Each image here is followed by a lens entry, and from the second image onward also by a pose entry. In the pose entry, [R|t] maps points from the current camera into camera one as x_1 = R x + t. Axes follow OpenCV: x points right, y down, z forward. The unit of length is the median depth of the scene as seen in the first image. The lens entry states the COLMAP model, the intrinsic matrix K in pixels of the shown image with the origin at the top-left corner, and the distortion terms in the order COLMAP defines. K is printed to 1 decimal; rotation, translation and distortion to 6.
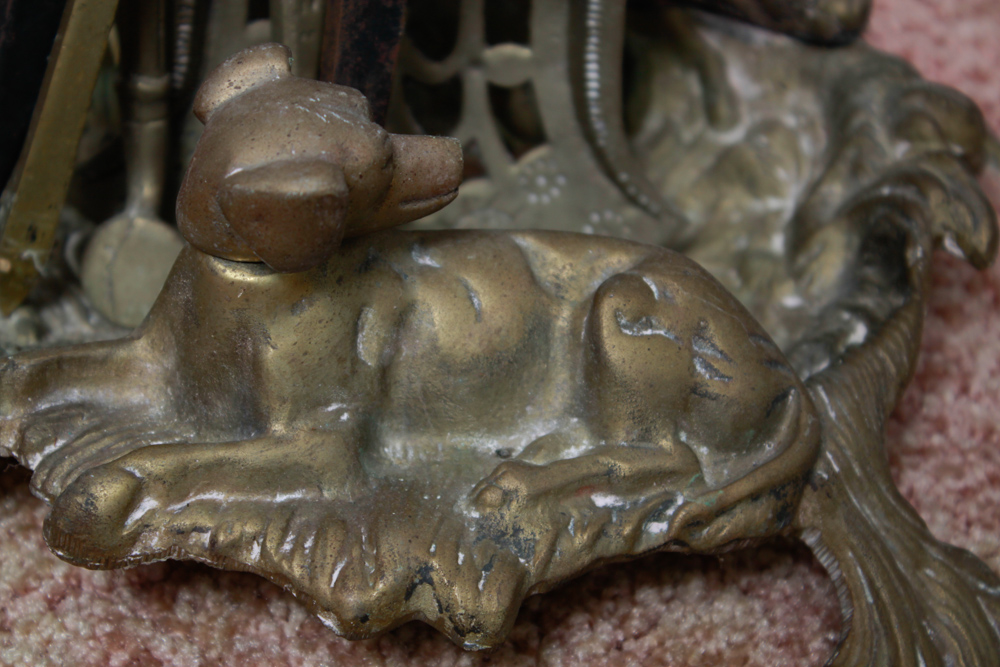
lens RADIAL K [[2321.2, 0, 495.2], [0, 2321.2, 353.0], [0, 0, 1]] dist [0.058536, 0.023678]
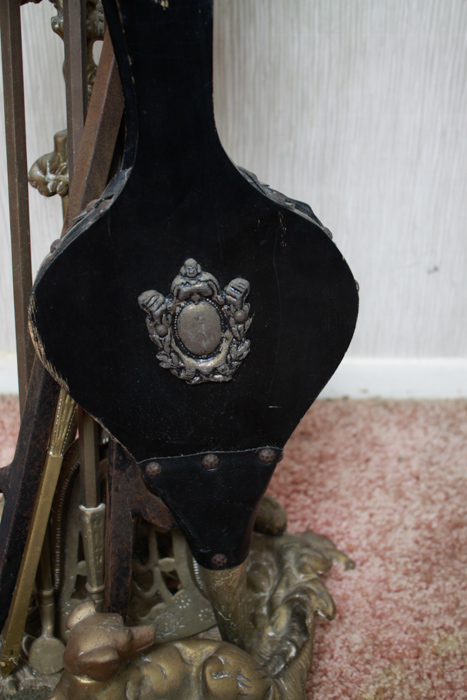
lens RADIAL K [[943.6, 0, 248.1], [0, 943.6, 349.6], [0, 0, 1]] dist [-0.062937, 0.084687]
pose [[0.990851, -0.100567, 0.090003, 0.030364], [0.113162, 0.982491, -0.148008, -0.227398], [-0.073543, 0.156839, 0.984882, -0.258407]]
